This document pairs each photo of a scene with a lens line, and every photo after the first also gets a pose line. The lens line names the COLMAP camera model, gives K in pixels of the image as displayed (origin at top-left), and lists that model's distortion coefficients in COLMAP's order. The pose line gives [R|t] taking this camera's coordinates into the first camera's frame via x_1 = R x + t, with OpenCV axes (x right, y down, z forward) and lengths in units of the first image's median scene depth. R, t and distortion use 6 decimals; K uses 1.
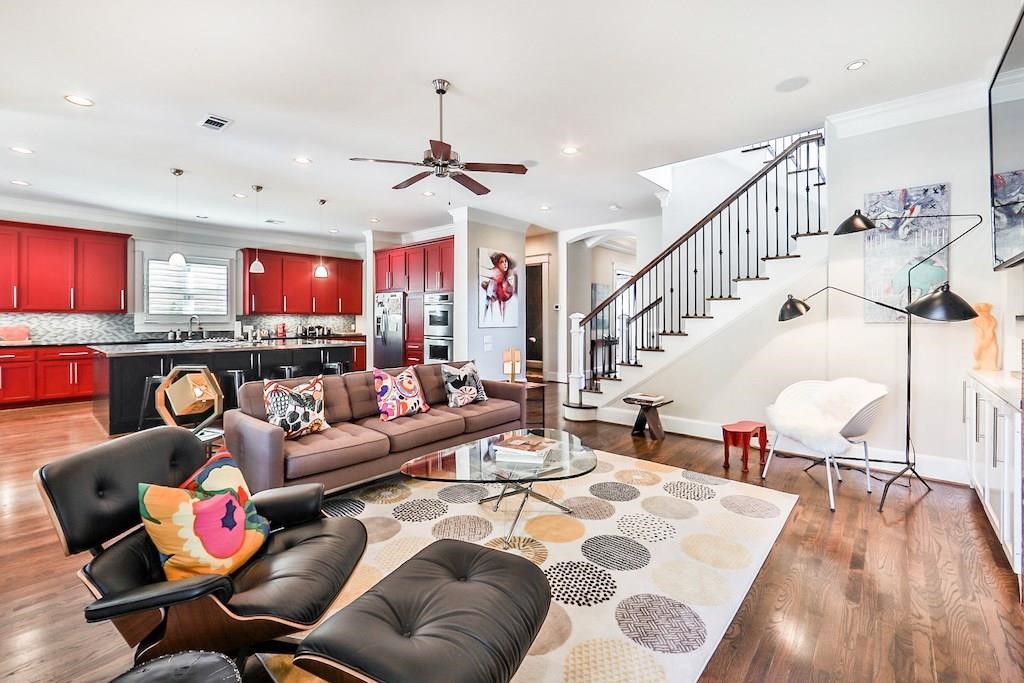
lens RADIAL K [[434.3, 0, 508.5], [0, 434.3, 321.3], [0, 0, 1]] dist [-0.009151, 0.000761]
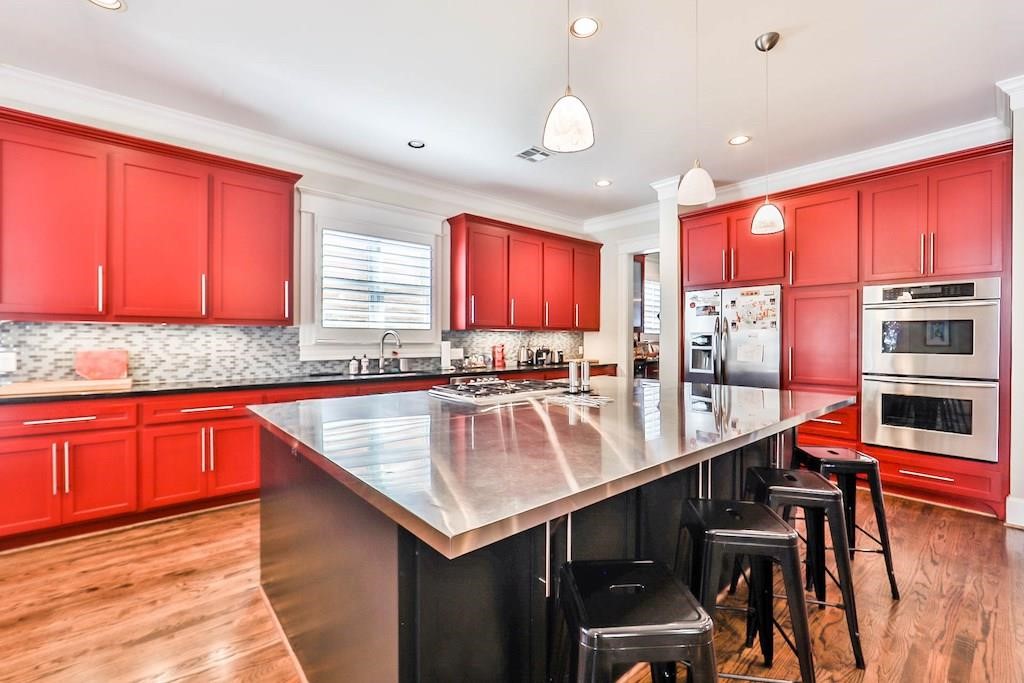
lens RADIAL K [[434.3, 0, 502.9], [0, 434.3, 341.0], [0, 0, 1]] dist [-0.009151, 0.000761]
pose [[0.989221, 0.005783, -0.146317, -0.529511], [-0.005245, 0.999978, 0.004057, -0.003147], [0.146337, -0.003246, 0.989229, 0.491993]]
